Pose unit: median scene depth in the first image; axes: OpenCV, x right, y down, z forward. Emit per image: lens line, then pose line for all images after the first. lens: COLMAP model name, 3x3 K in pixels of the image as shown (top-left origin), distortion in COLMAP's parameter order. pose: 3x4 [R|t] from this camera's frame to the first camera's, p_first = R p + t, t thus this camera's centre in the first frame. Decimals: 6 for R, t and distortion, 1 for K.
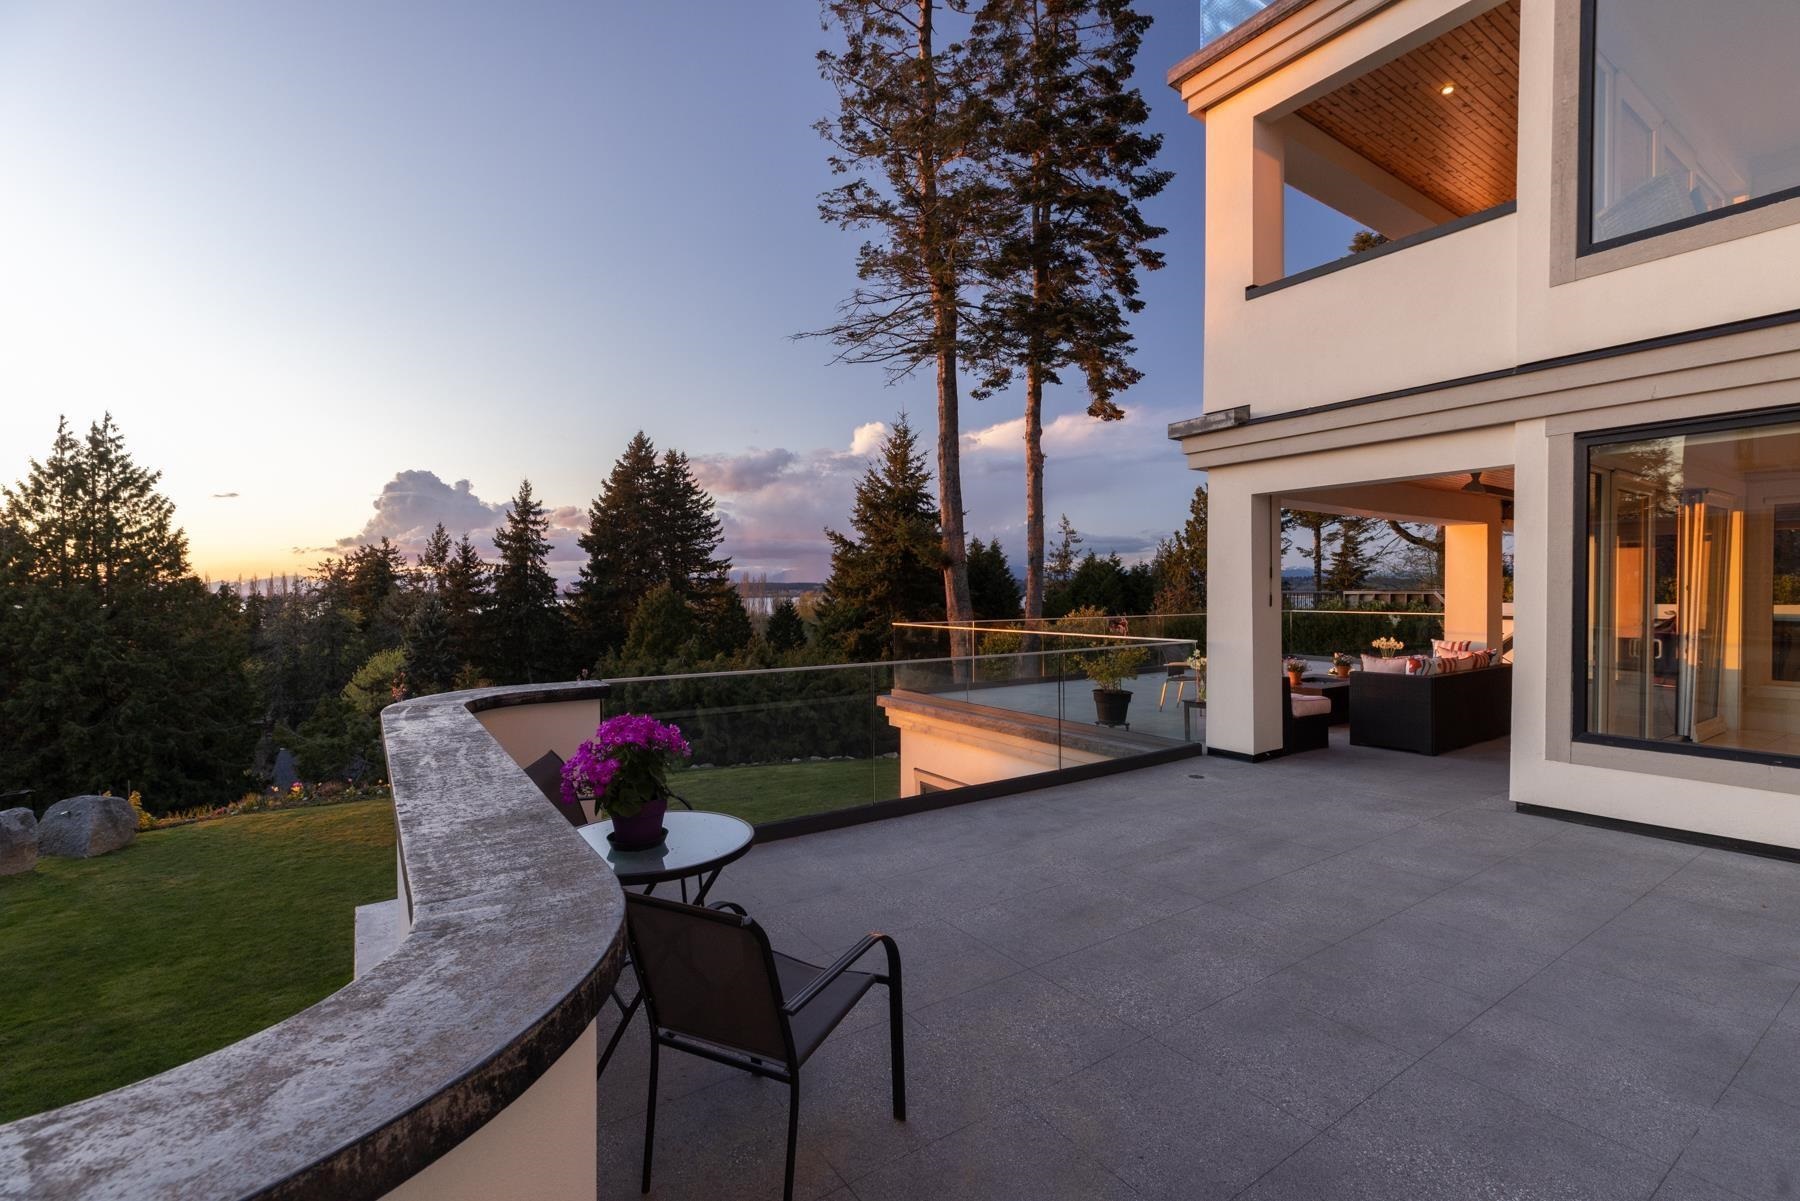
lens RADIAL K [[793.3, 0, 900.0], [0, 793.3, 600.5], [0, 0, 1]] dist [0.001138, 0.000080]
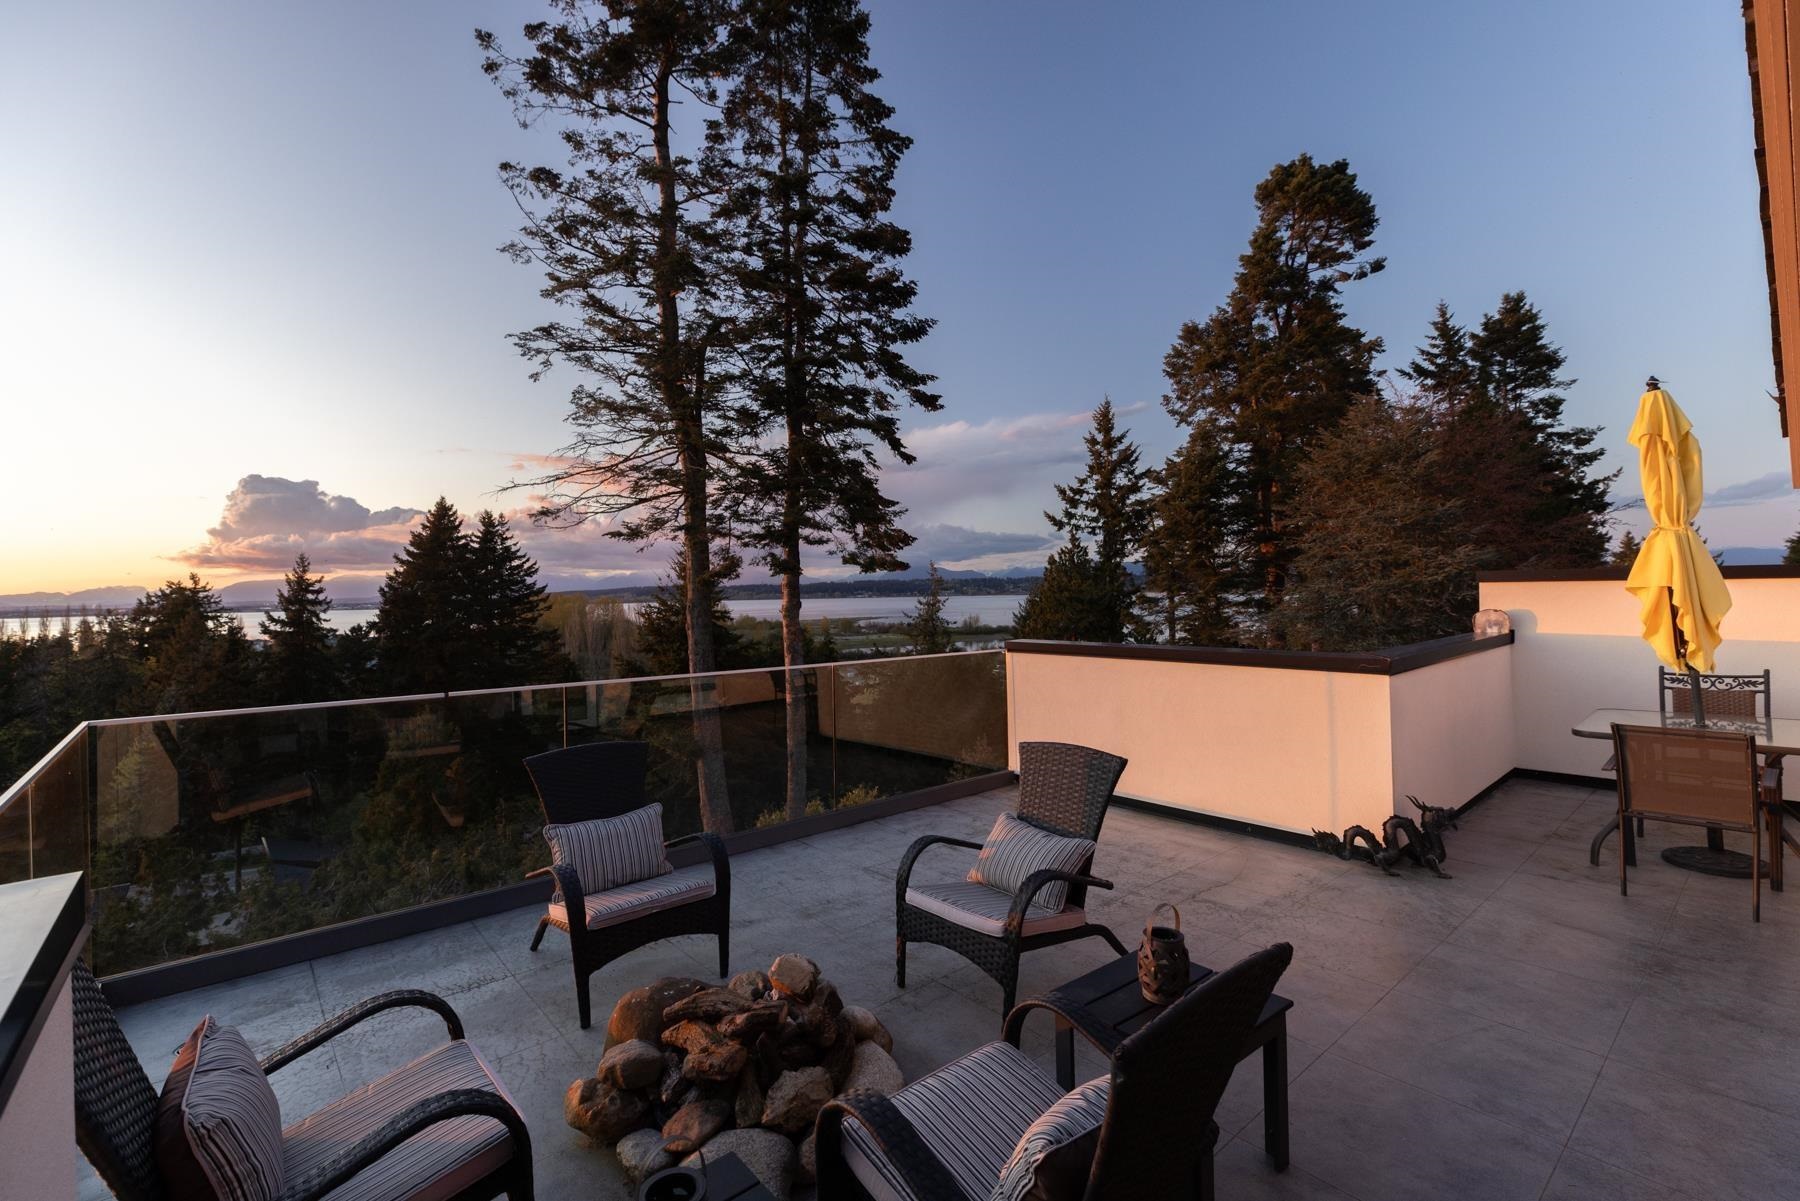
lens RADIAL K [[794.2, 0, 900.0], [0, 794.2, 600.5], [0, 0, 1]] dist [-0.003624, -0.000173]
pose [[0.992408, -0.015243, 0.122040, 0.075373], [0.015838, 0.999867, -0.003909, -0.088357], [-0.121964, 0.005813, 0.992518, 0.055365]]
